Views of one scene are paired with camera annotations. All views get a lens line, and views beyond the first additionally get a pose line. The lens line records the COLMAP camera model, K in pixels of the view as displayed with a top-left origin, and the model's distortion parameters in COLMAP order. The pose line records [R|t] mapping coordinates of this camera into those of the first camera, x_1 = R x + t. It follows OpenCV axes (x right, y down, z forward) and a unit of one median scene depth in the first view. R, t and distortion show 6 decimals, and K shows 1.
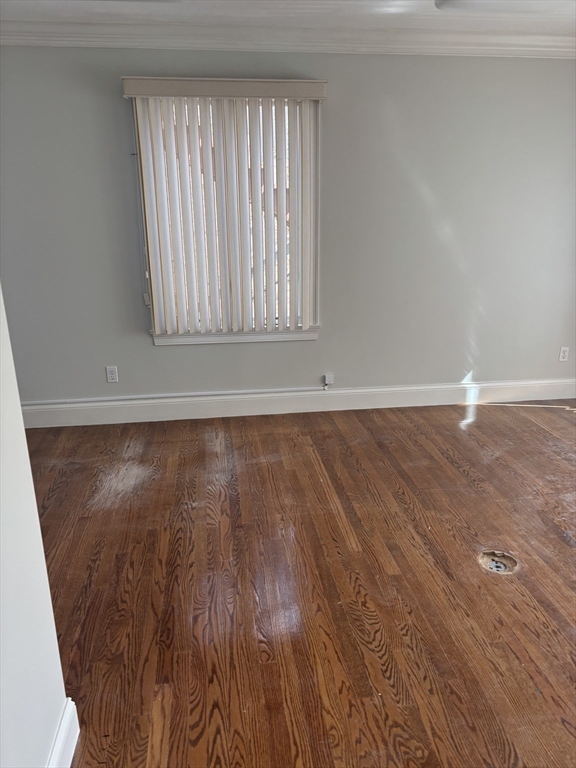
lens RADIAL K [[581.7, 0, 290.5], [0, 581.7, 386.3], [0, 0, 1]] dist [0.024097, -0.012443]
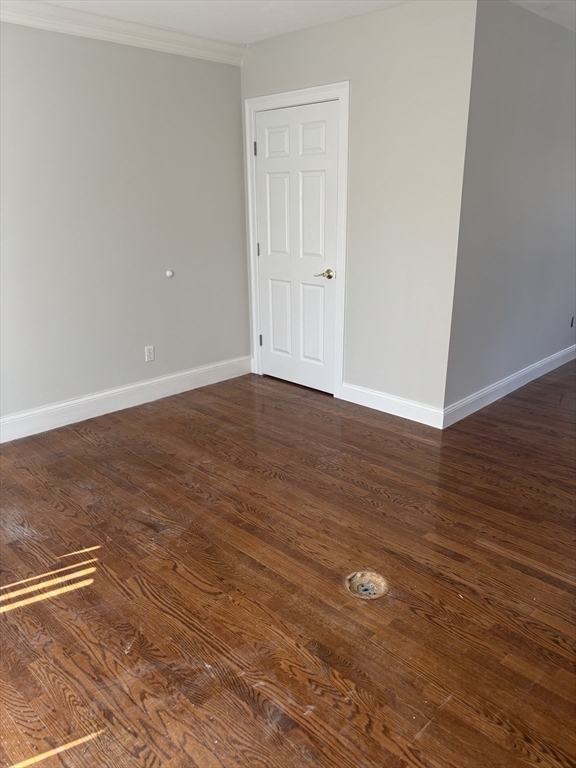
lens RADIAL K [[581.7, 0, 288.3], [0, 581.7, 384.1], [0, 0, 1]] dist [0.024097, -0.012443]
pose [[-0.794936, 0.197100, -0.573785, 0.867106], [-0.167797, 0.837438, 0.520136, -0.396782], [0.583028, 0.509754, -0.632637, 1.274265]]
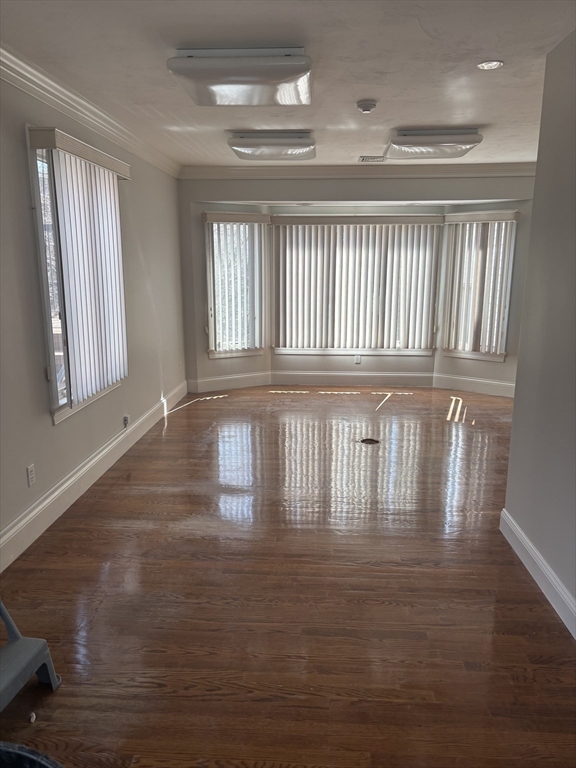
lens RADIAL K [[581.7, 0, 286.6], [0, 581.7, 386.6], [0, 0, 1]] dist [0.024097, -0.012443]
pose [[0.198002, -0.197514, 0.960096, -1.466527], [0.290691, 0.947256, 0.134923, -0.211211], [-0.936106, 0.252376, 0.244974, 0.693304]]
